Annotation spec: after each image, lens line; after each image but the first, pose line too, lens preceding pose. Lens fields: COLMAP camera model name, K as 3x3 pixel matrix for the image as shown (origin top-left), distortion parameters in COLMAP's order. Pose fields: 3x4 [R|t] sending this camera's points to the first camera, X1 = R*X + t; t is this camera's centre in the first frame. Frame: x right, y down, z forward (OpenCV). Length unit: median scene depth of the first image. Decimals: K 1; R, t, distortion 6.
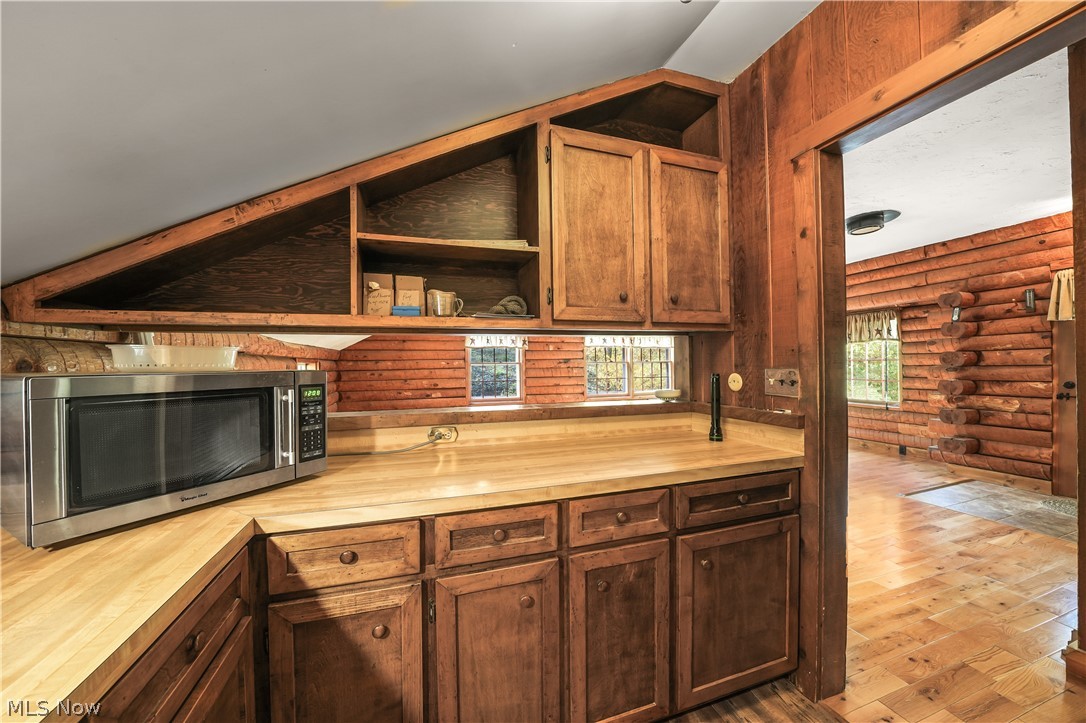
lens RADIAL K [[378.0, 0, 540.8], [0, 378.0, 361.6], [0, 0, 1]] dist [-0.018709, 0.000353]
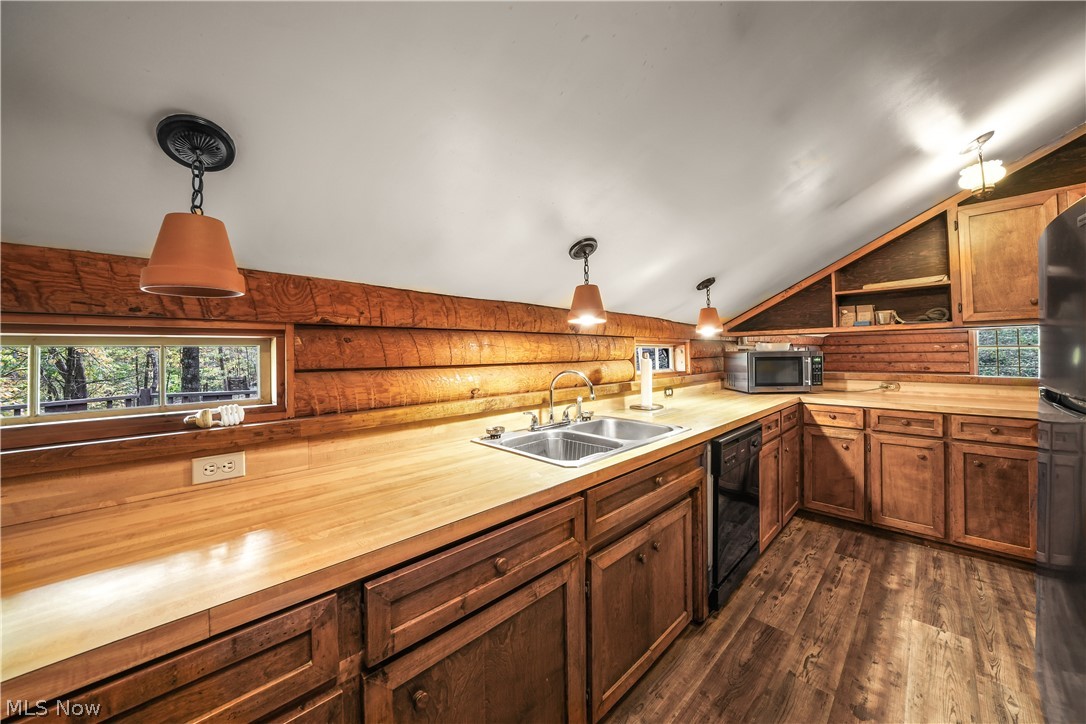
lens RADIAL K [[378.0, 0, 546.9], [0, 378.0, 350.5], [0, 0, 1]] dist [-0.018709, 0.000353]
pose [[0.433572, -0.002381, -0.901116, 0.782466], [0.013500, 0.999901, 0.003854, -0.012480], [0.901018, -0.013836, 0.433561, -1.543213]]
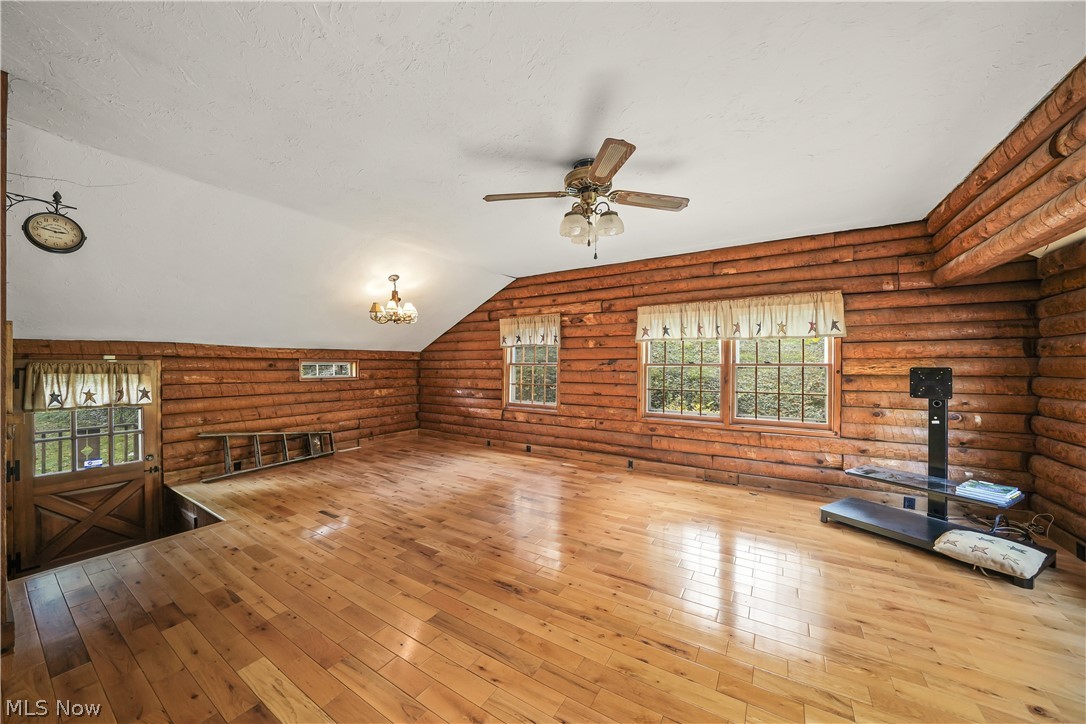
lens RADIAL K [[378.0, 0, 546.0], [0, 378.0, 363.6], [0, 0, 1]] dist [-0.018709, 0.000353]
pose [[0.646924, 0.010874, -0.762477, 2.695998], [-0.004491, 0.999935, 0.010450, -0.024375], [0.762541, -0.003336, 0.646931, 2.217527]]
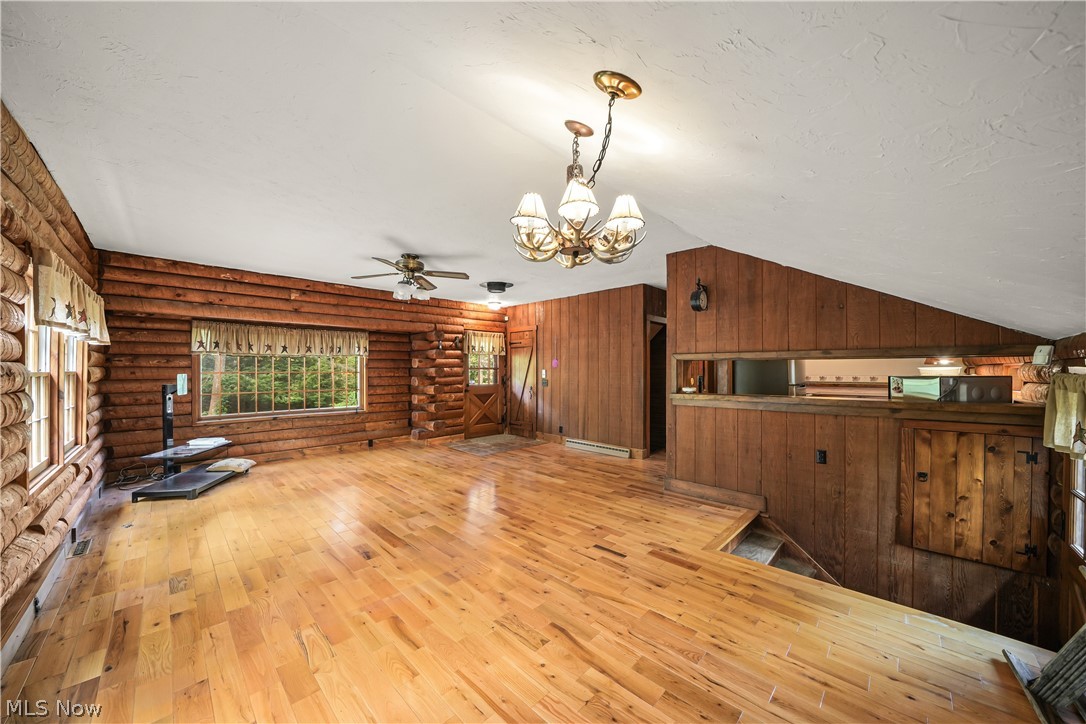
lens RADIAL K [[378.0, 0, 541.4], [0, 378.0, 368.2], [0, 0, 1]] dist [-0.018709, 0.000353]
pose [[-0.462154, 0.018760, 0.886601, -1.624300], [0.002321, 0.999798, -0.019946, 0.031289], [-0.886797, -0.007160, -0.462104, 3.951650]]
